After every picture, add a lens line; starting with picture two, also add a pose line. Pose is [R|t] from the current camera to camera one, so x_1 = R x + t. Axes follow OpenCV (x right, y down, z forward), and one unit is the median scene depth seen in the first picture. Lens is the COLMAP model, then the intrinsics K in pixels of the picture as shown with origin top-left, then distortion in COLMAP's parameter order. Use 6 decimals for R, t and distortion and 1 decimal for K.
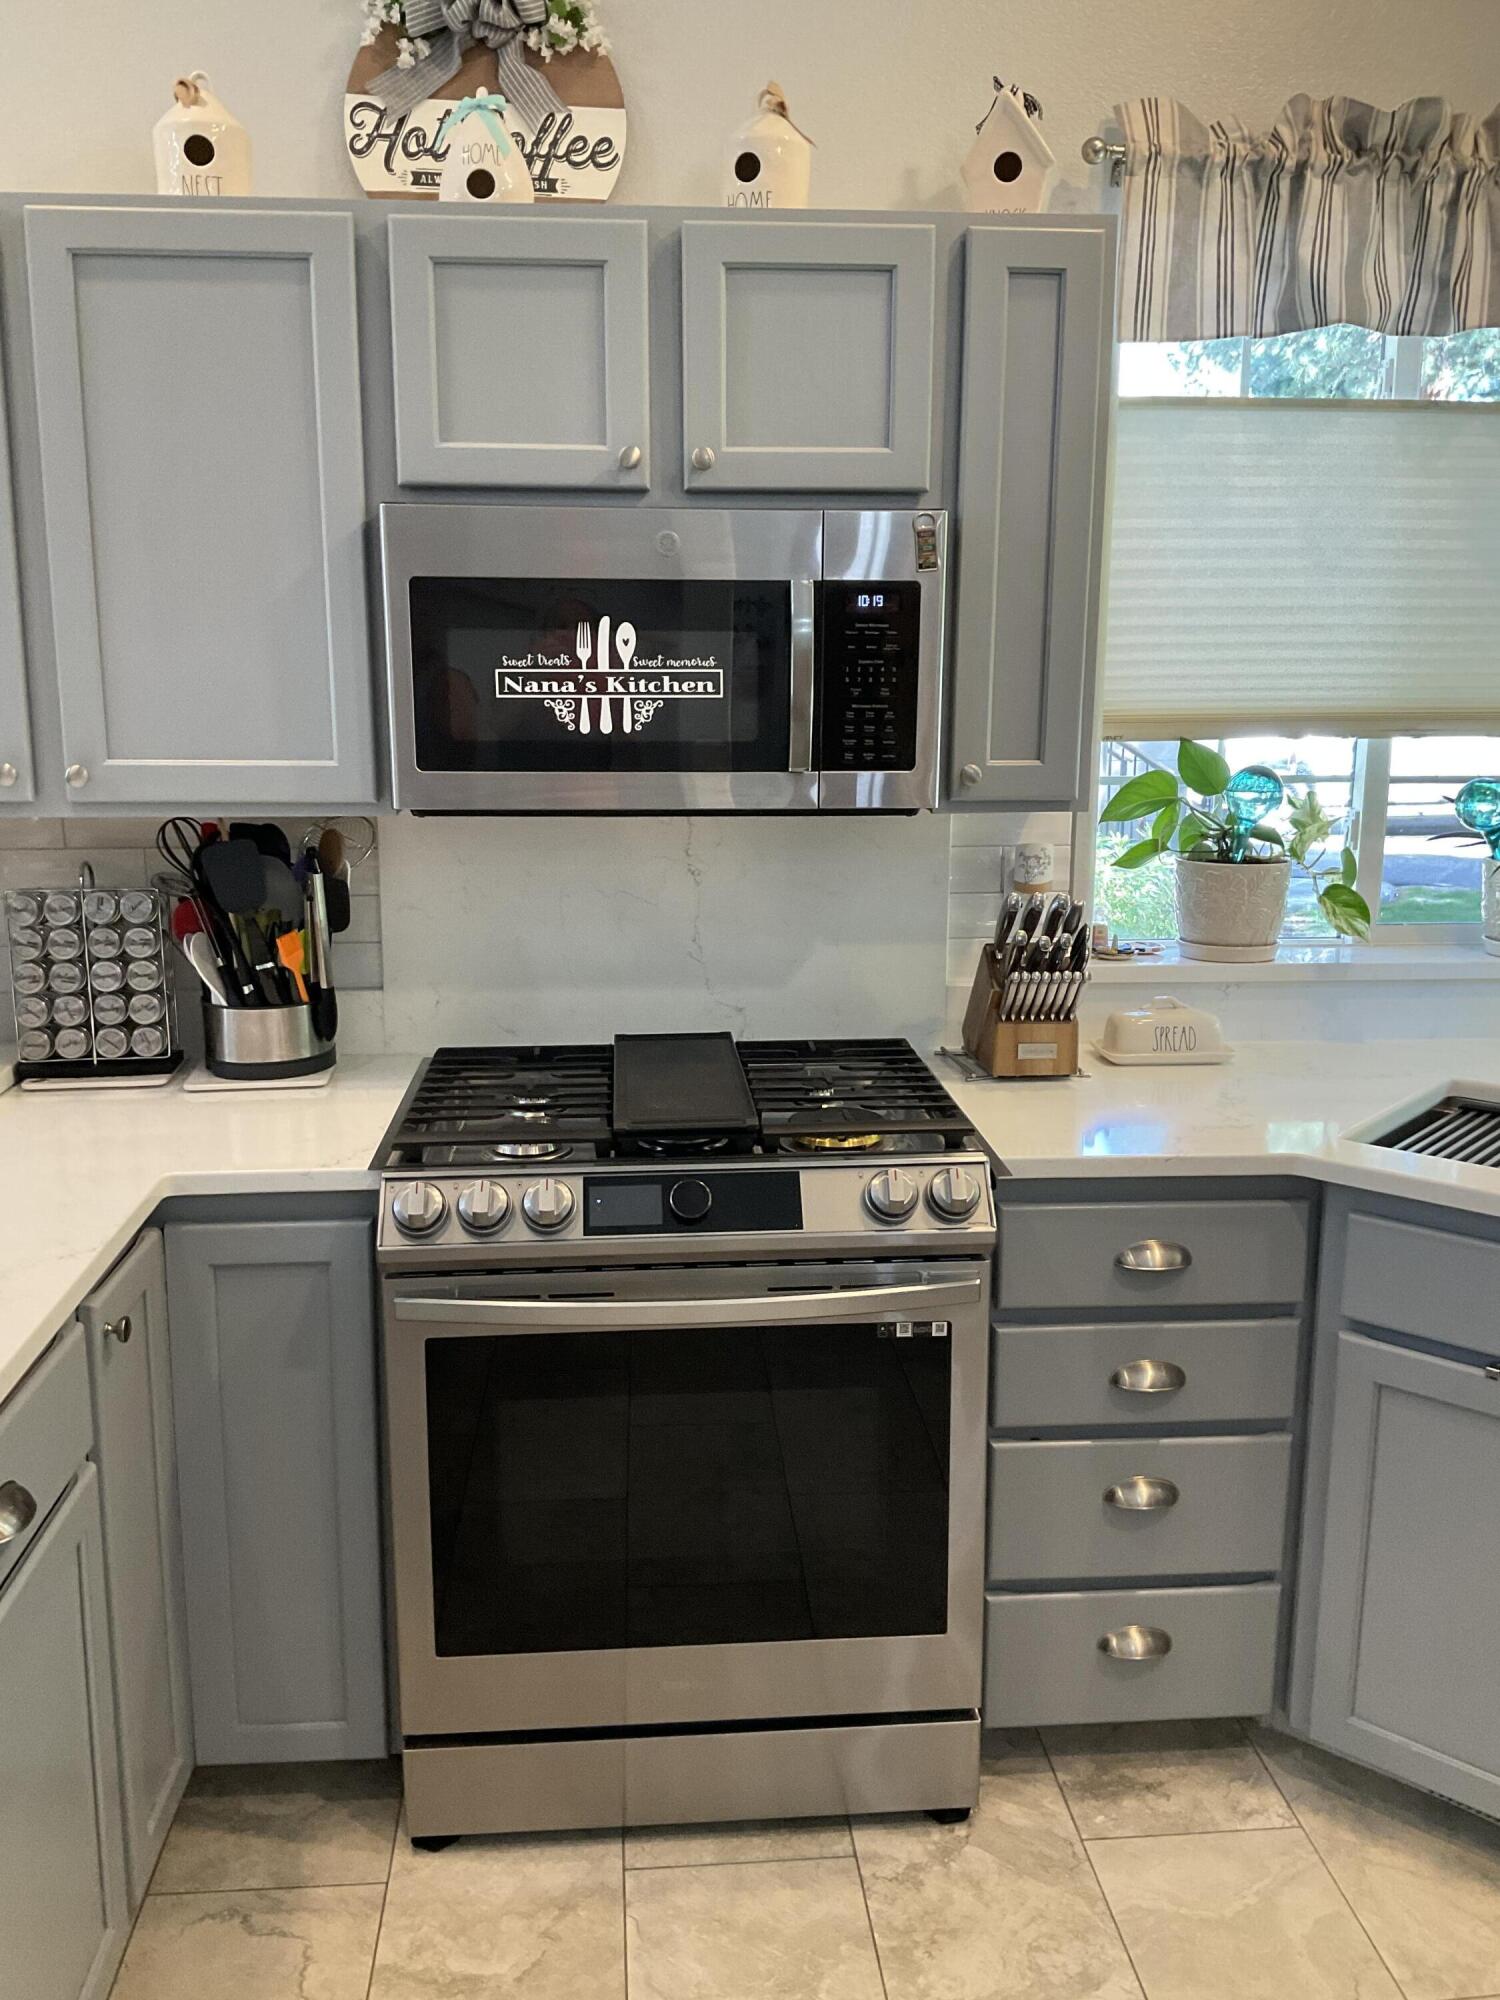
lens RADIAL K [[1656.7, 0, 737.7], [0, 1656.7, 987.9], [0, 0, 1]] dist [0.058755, -0.119818]
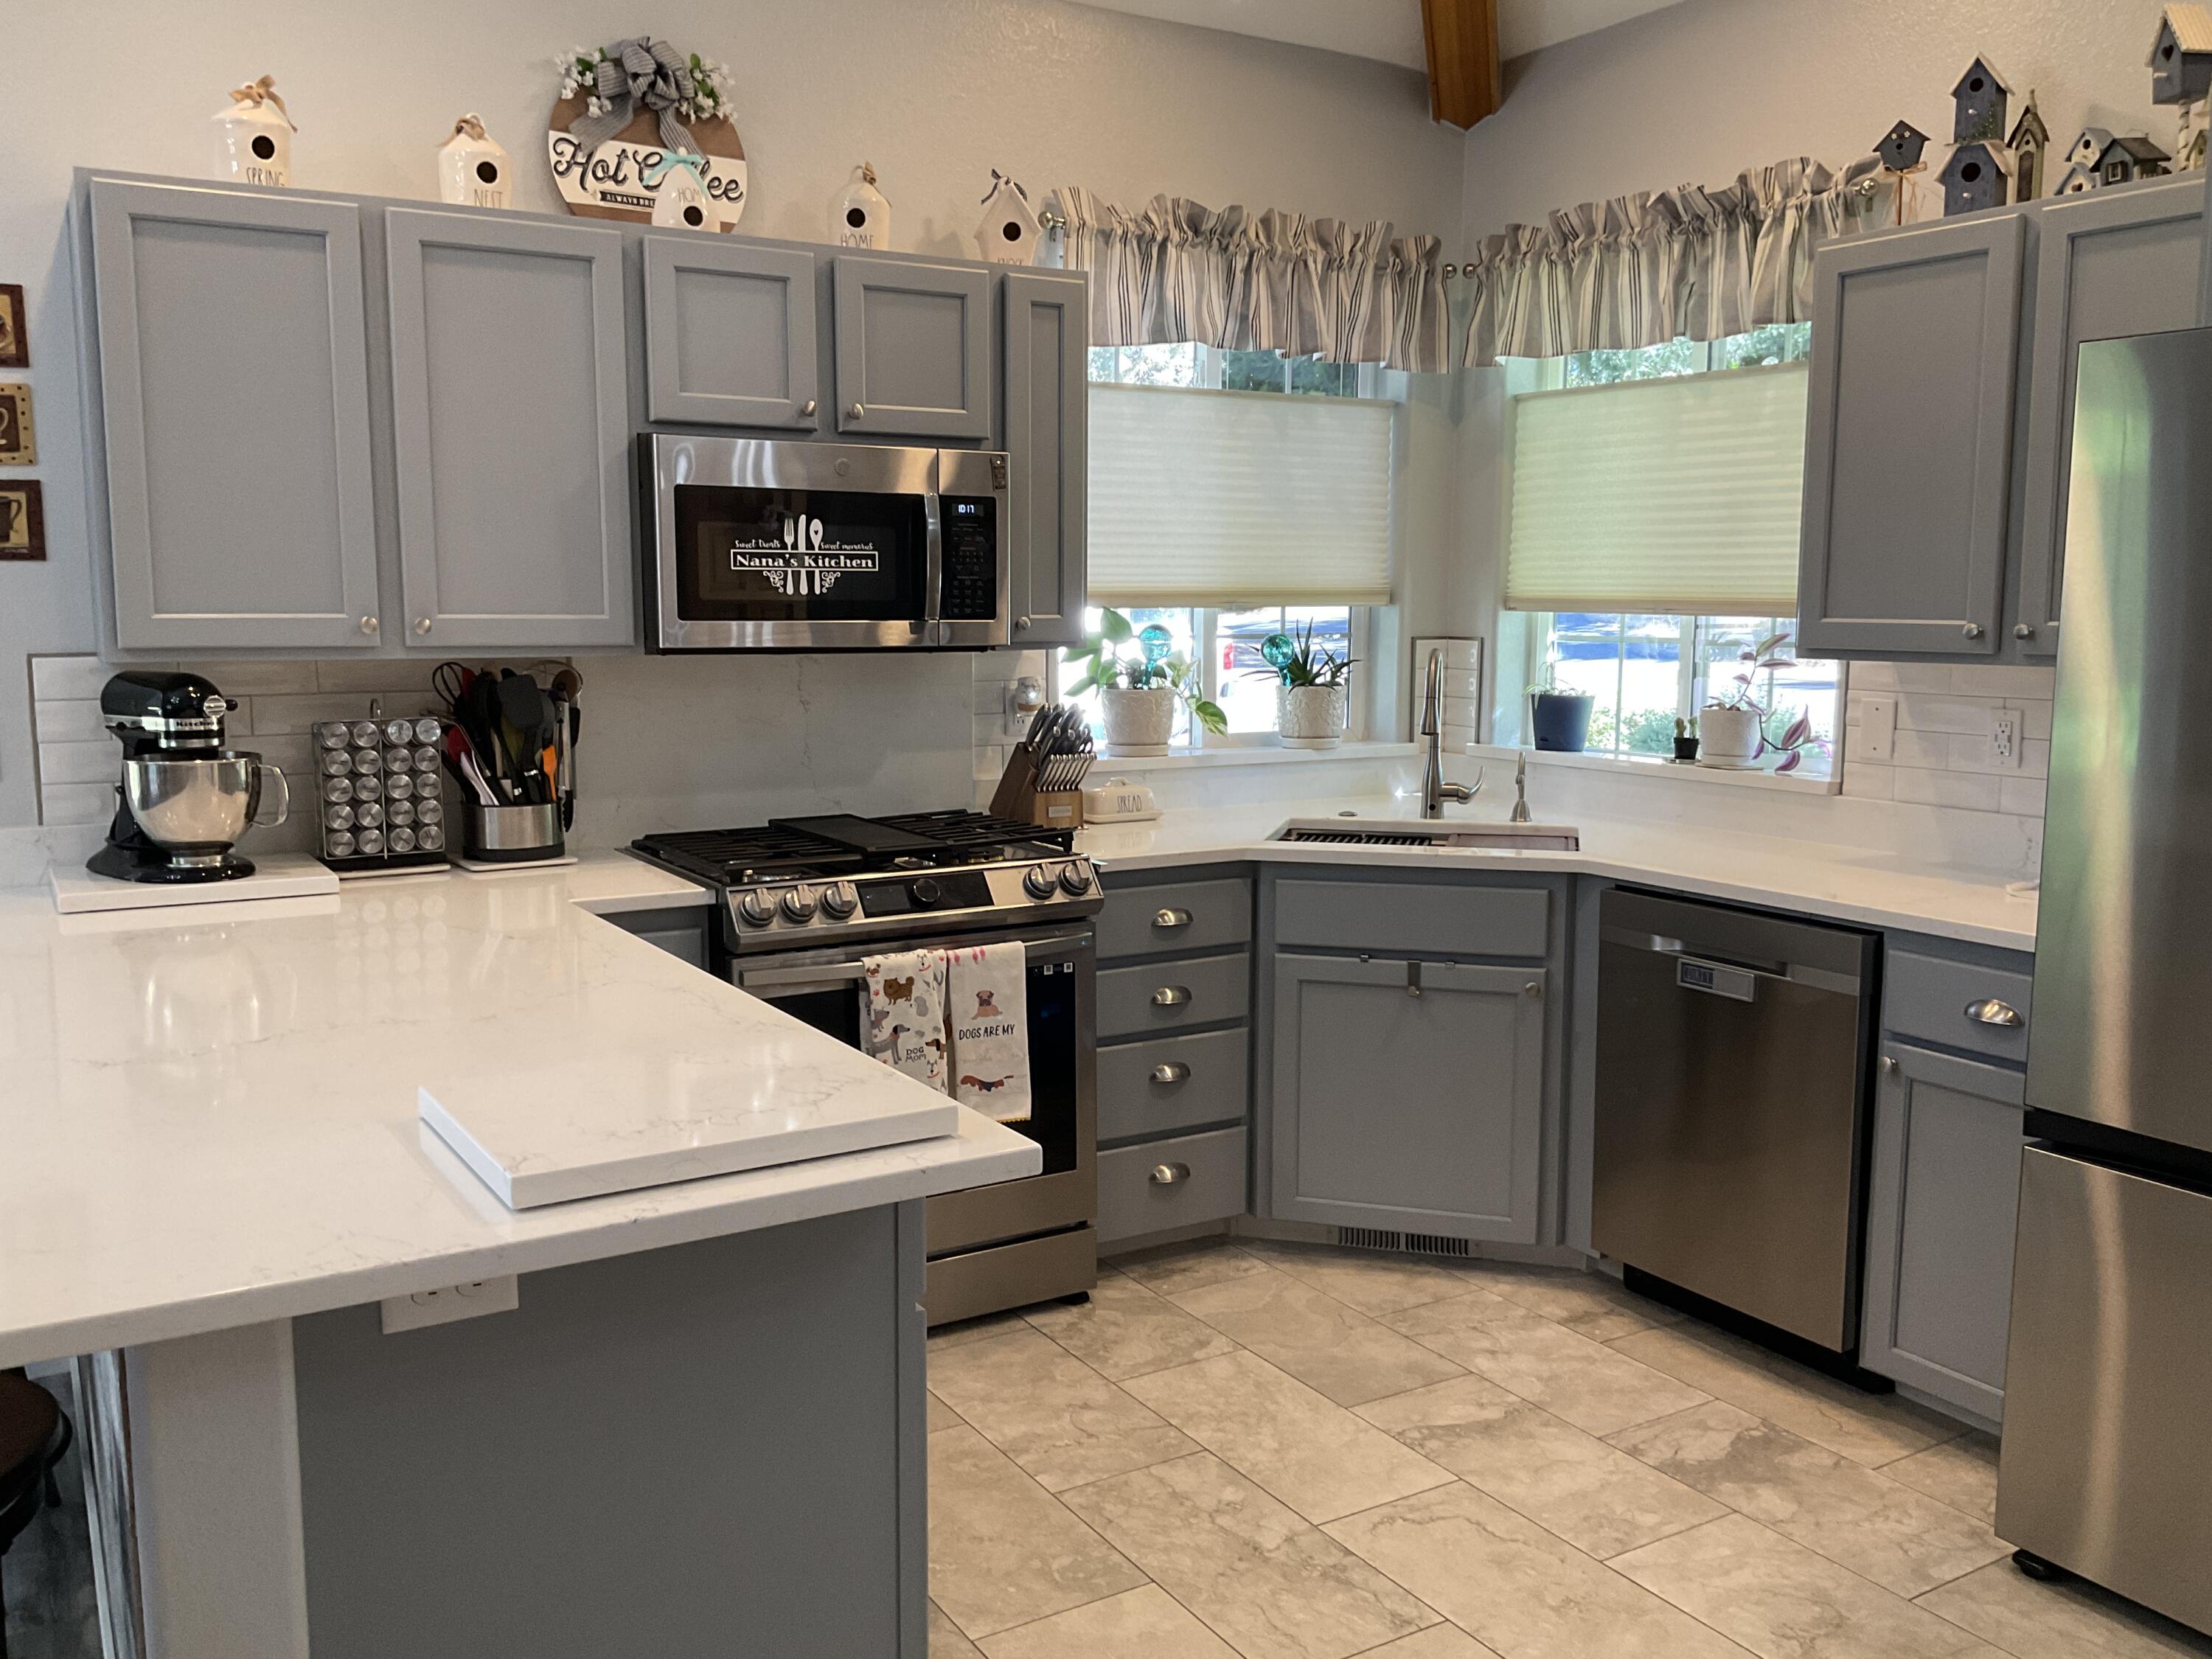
lens RADIAL K [[1832.3, 0, 1092.6], [0, 1832.3, 851.4], [0, 0, 1]] dist [0.058755, -0.119818]
pose [[0.896257, -0.060582, 0.439378, -0.542650], [0.083855, 0.995907, -0.033733, 0.138462], [-0.435536, 0.067077, 0.897669, -0.509908]]
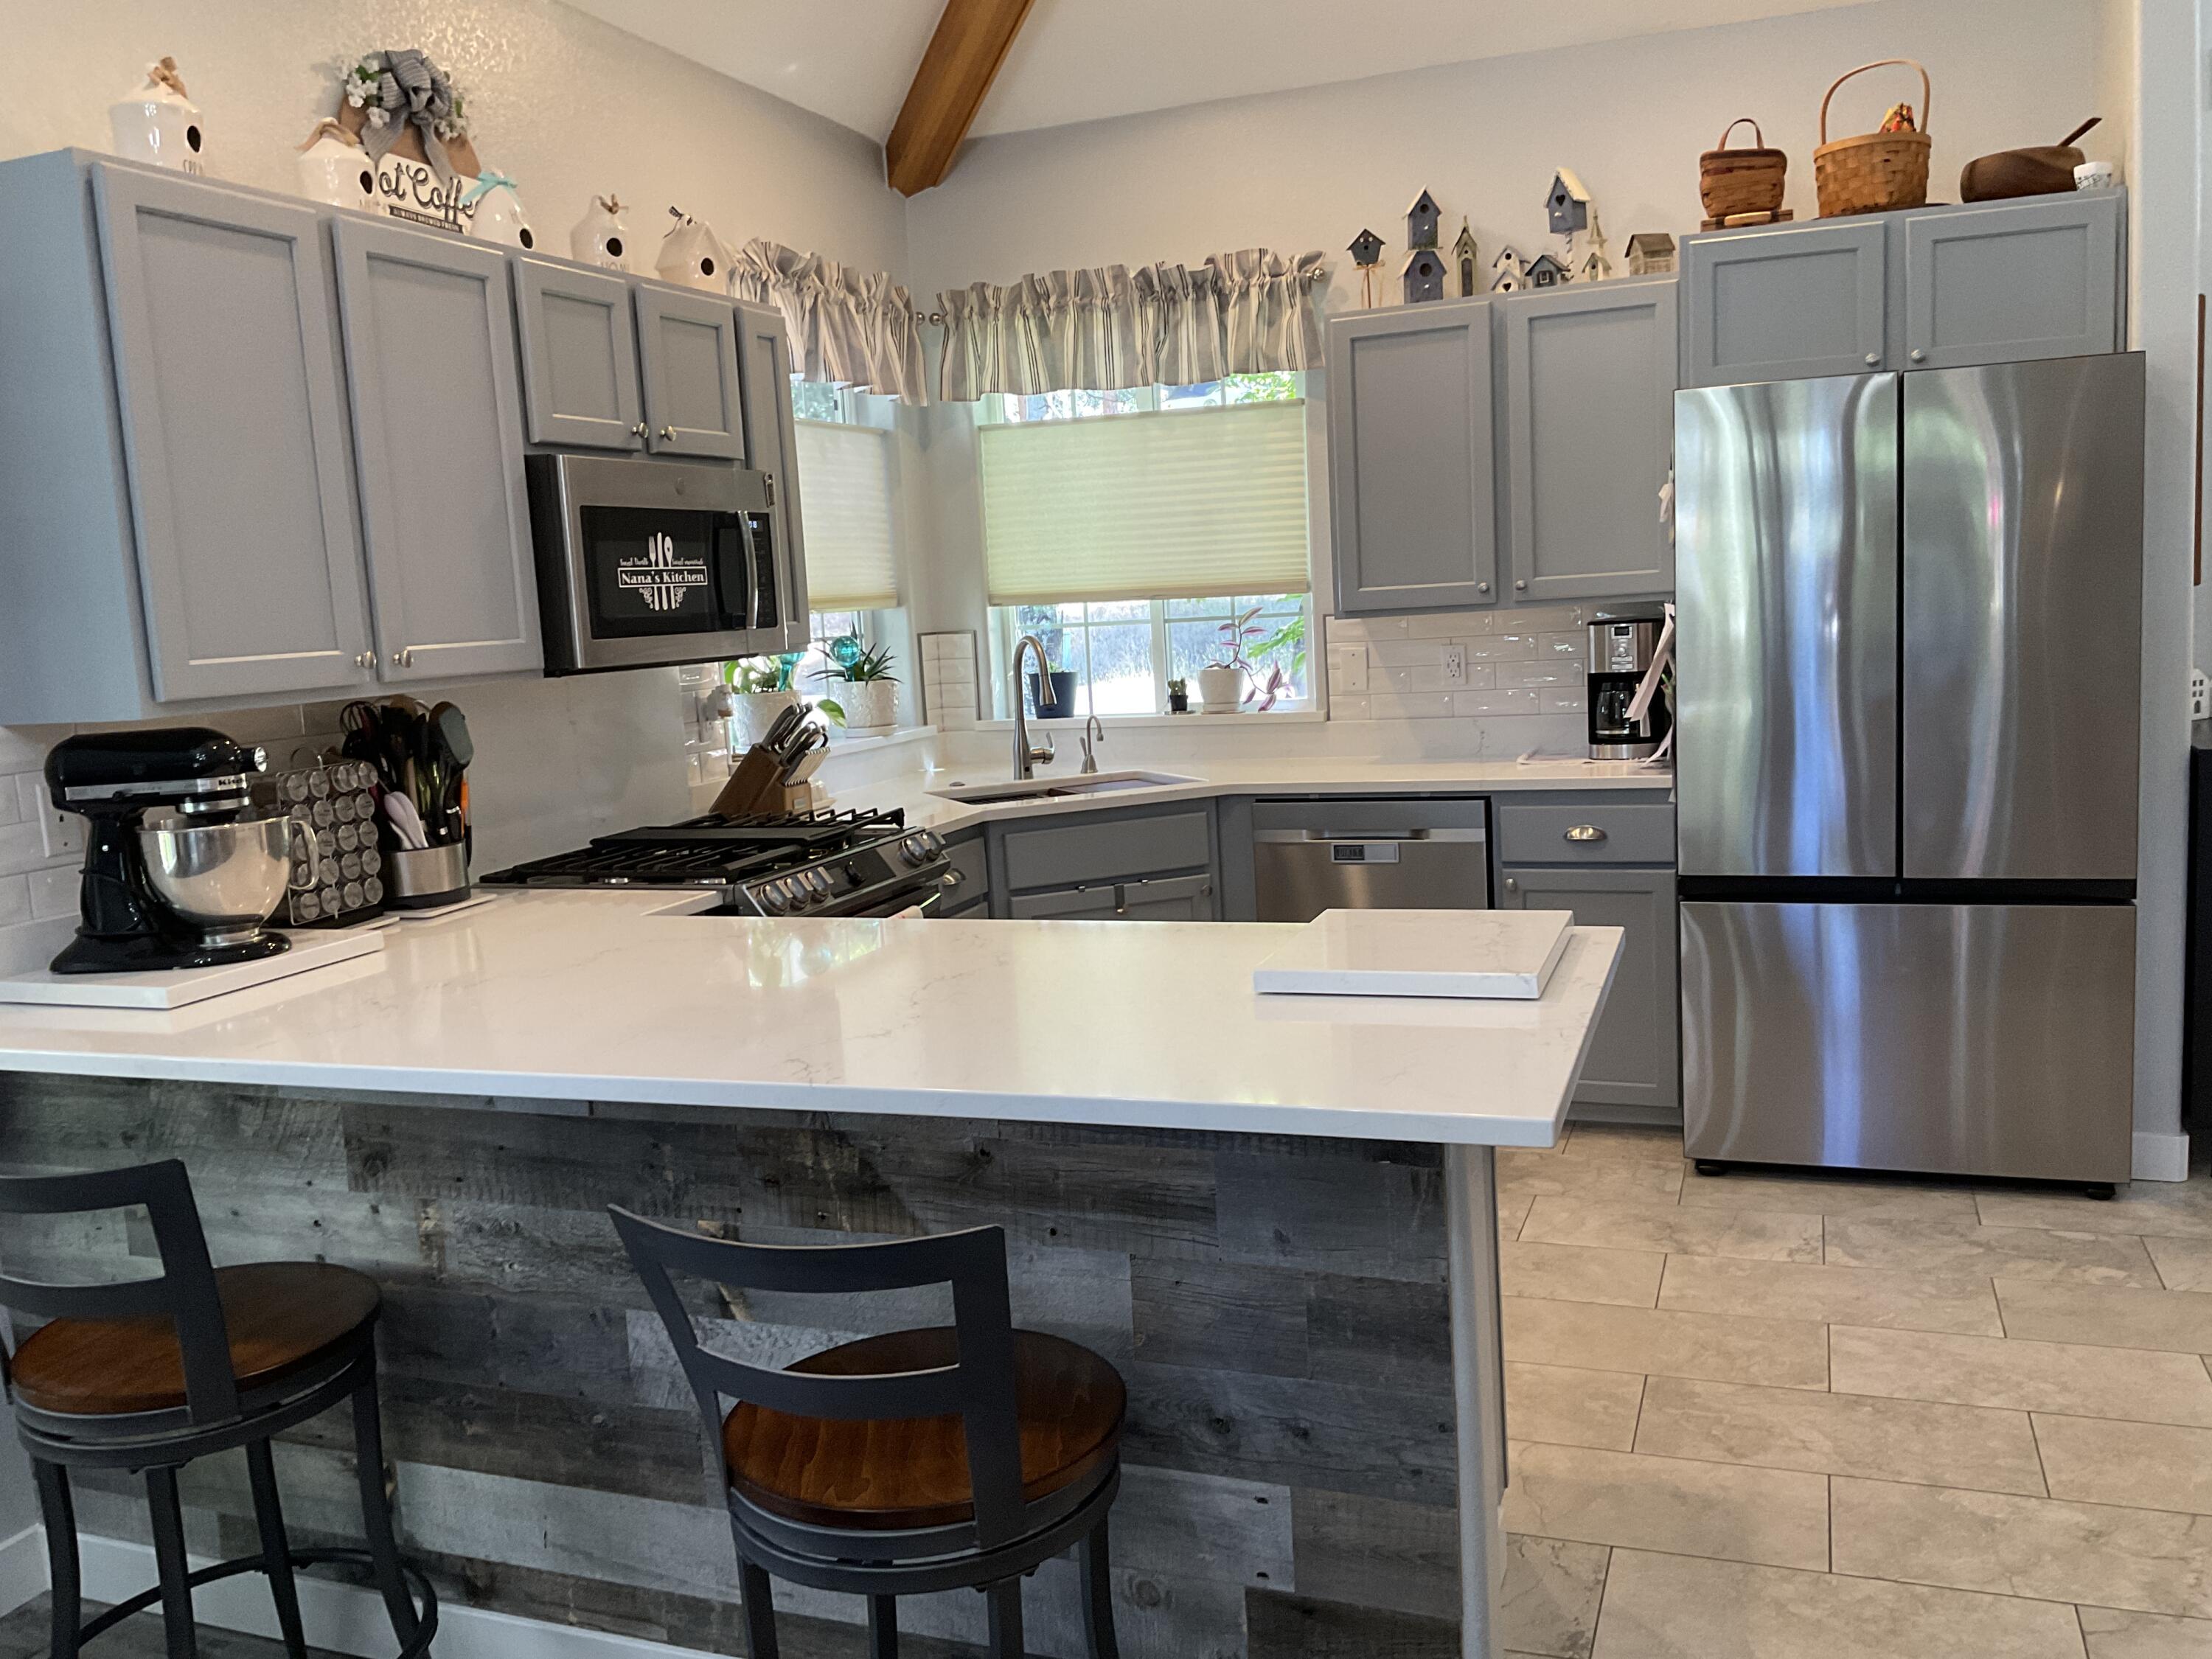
lens RADIAL K [[1832.3, 0, 1098.5], [0, 1832.3, 846.0], [0, 0, 1]] dist [0.058755, -0.119818]
pose [[0.427602, -0.149316, 0.891550, -1.352951], [0.230814, 0.971606, 0.052021, 0.055202], [-0.874003, 0.183537, 0.449925, -0.049305]]
